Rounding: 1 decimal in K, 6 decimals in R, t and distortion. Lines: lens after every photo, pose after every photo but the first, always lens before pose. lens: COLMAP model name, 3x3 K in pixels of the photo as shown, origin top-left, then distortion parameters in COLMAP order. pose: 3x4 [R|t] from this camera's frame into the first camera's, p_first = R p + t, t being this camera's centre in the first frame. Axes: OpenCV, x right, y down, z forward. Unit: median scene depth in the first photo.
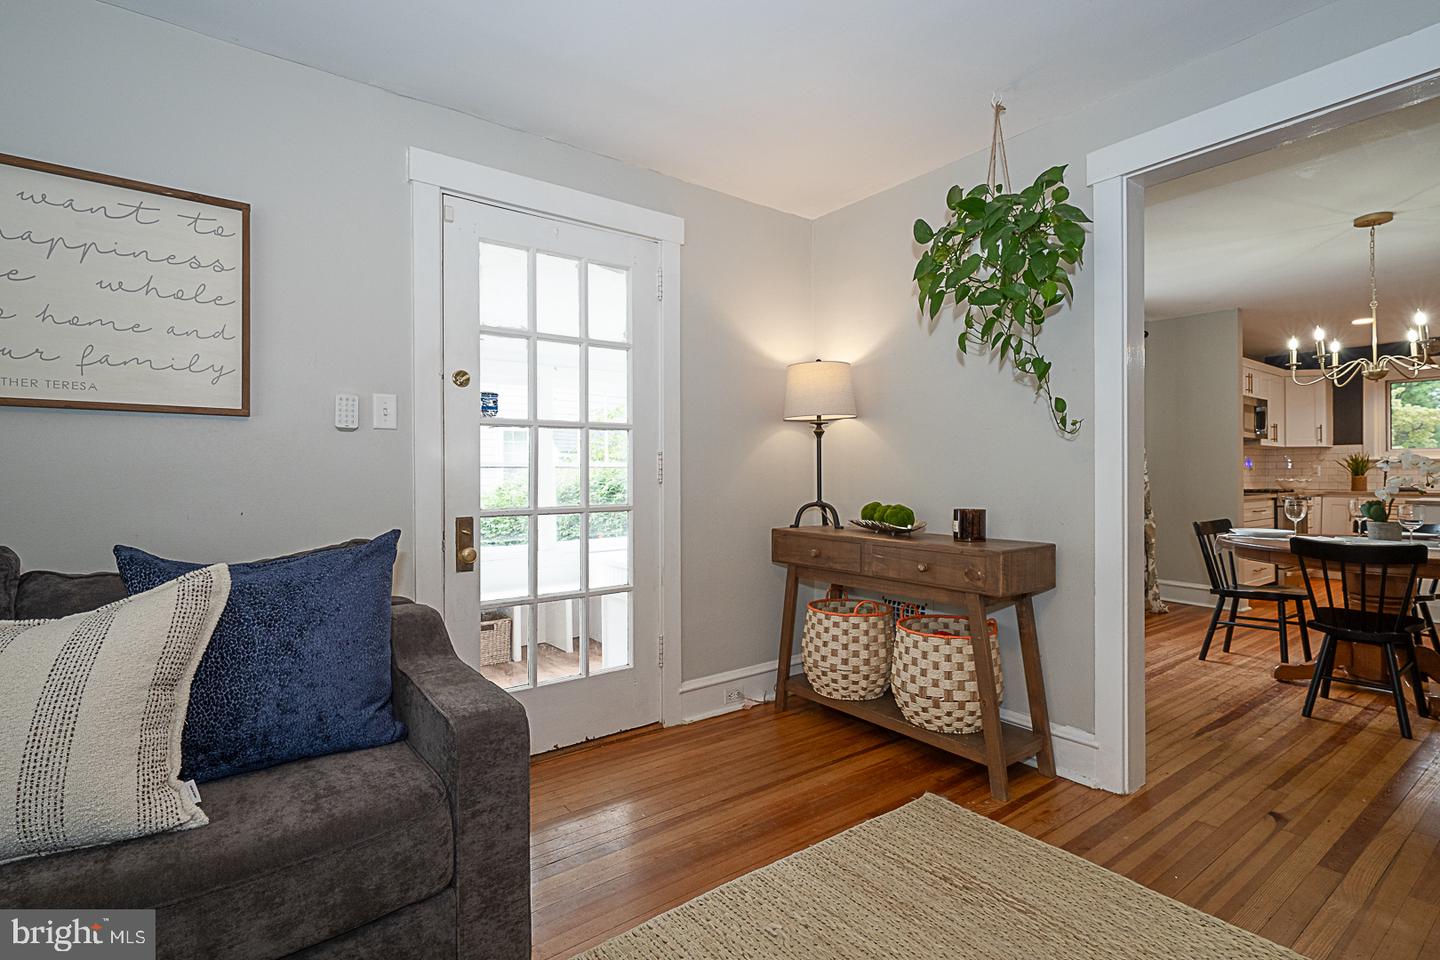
lens RADIAL K [[684.4, 0, 720.0], [0, 684.4, 480.0], [0, 0, 1]] dist [0.000570, 0.000123]
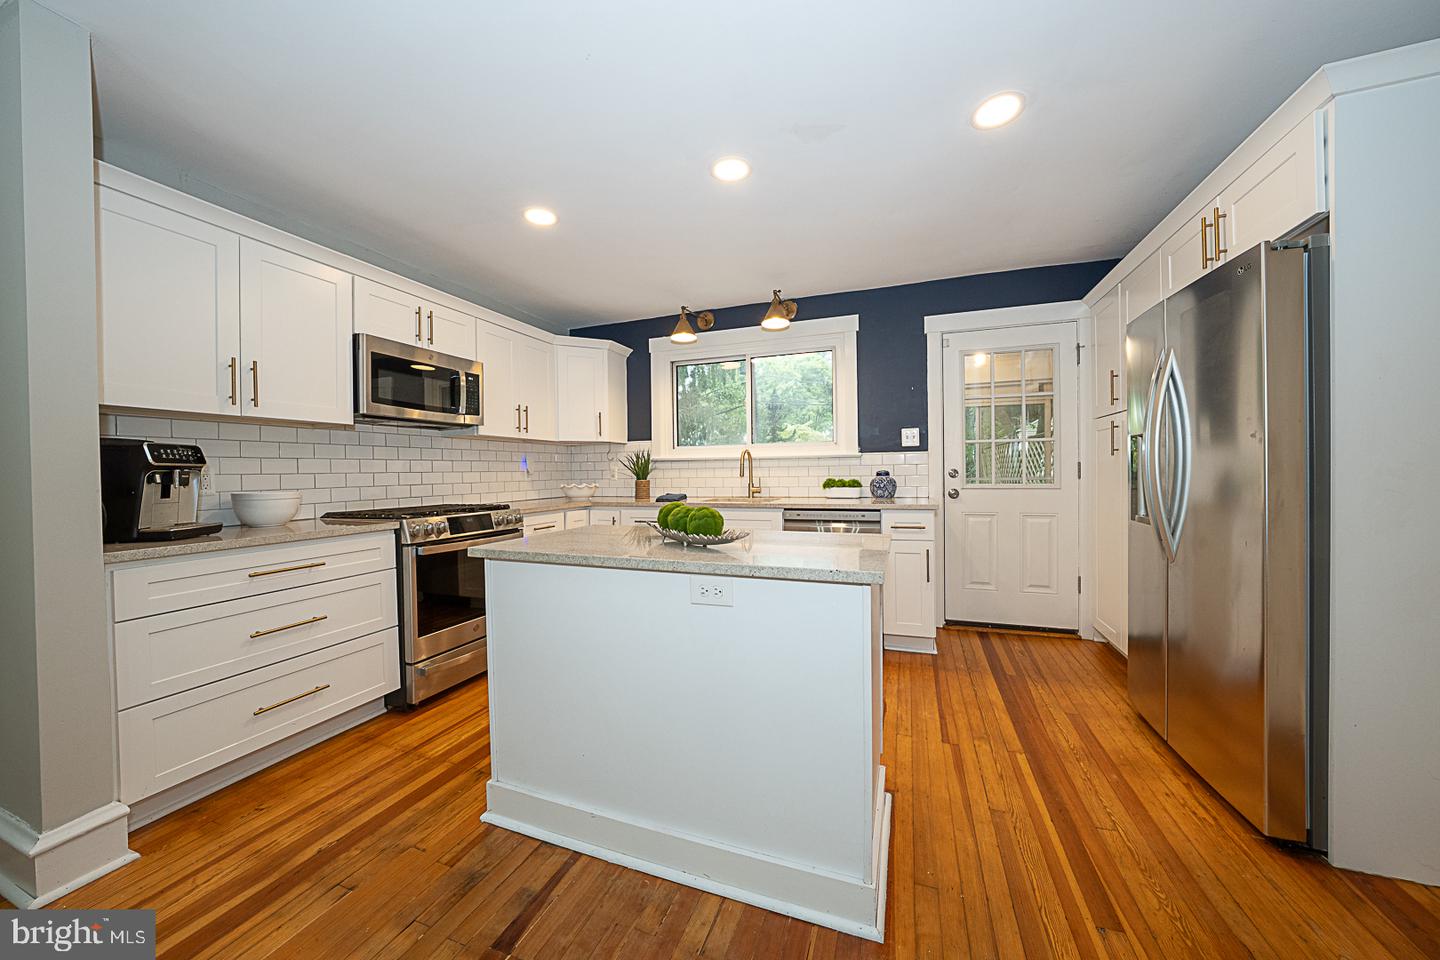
lens RADIAL K [[496.4, 0, 719.6], [0, 496.4, 476.8], [0, 0, 1]] dist [0.000309, 0.000210]
pose [[0.839690, -0.013240, 0.542904, 0.694257], [0.013293, 0.999904, 0.003825, -0.010286], [-0.542903, 0.004005, 0.839786, 0.467764]]
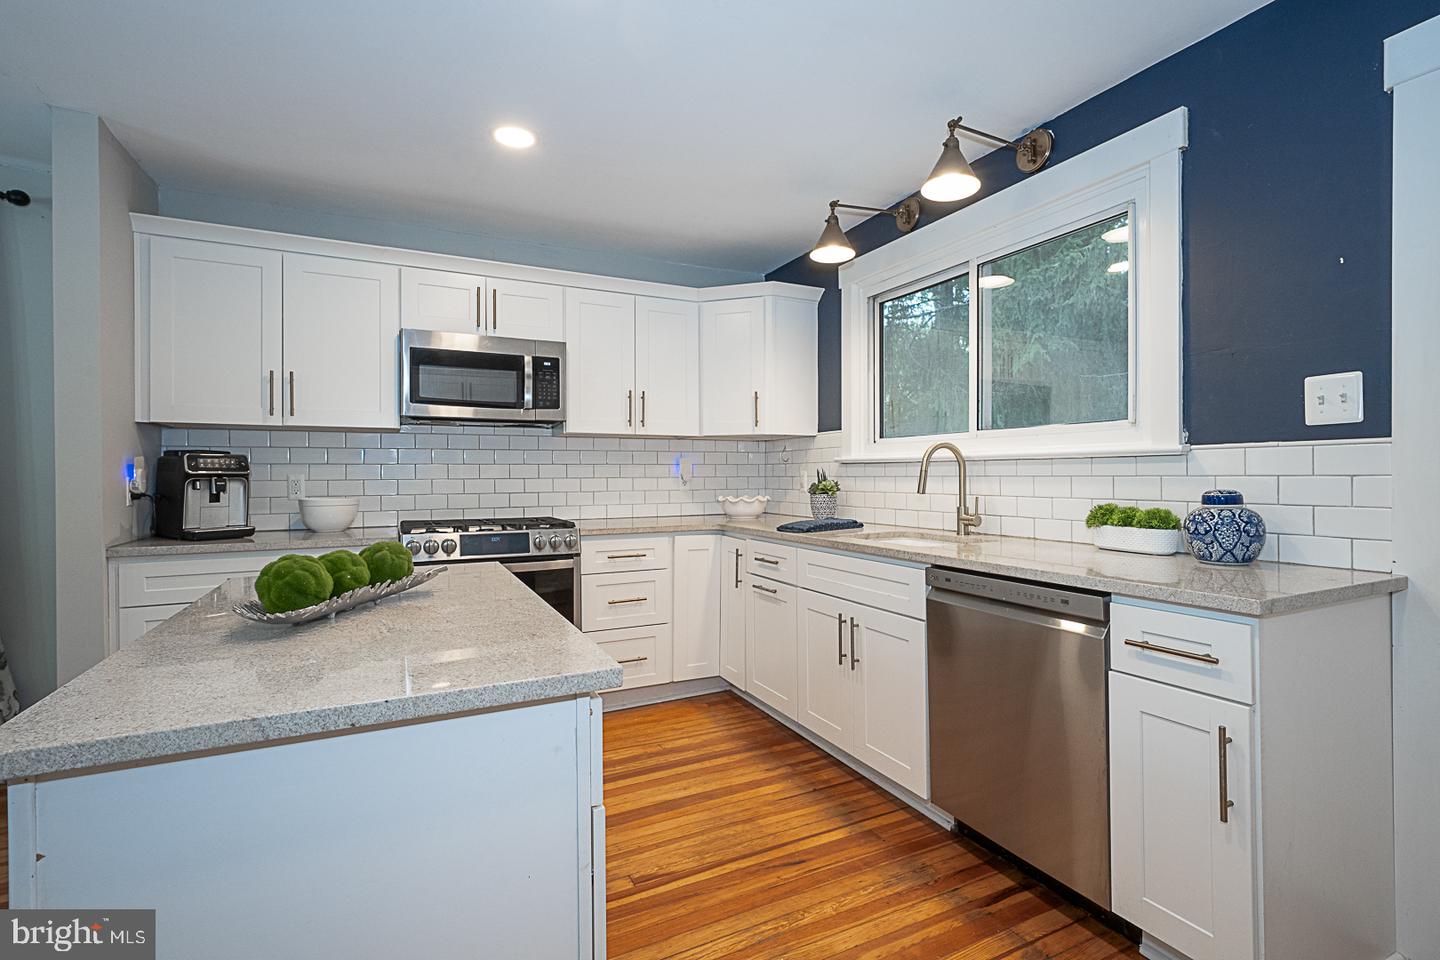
lens RADIAL K [[671.1, 0, 720.6], [0, 671.1, 477.7], [0, 0, 1]] dist [0.012101, -0.000127]
pose [[0.984134, 0.001744, -0.177417, 0.948579], [-0.001764, 0.999998, 0.000047, -0.016867], [0.177417, 0.000266, 0.984136, 0.503682]]
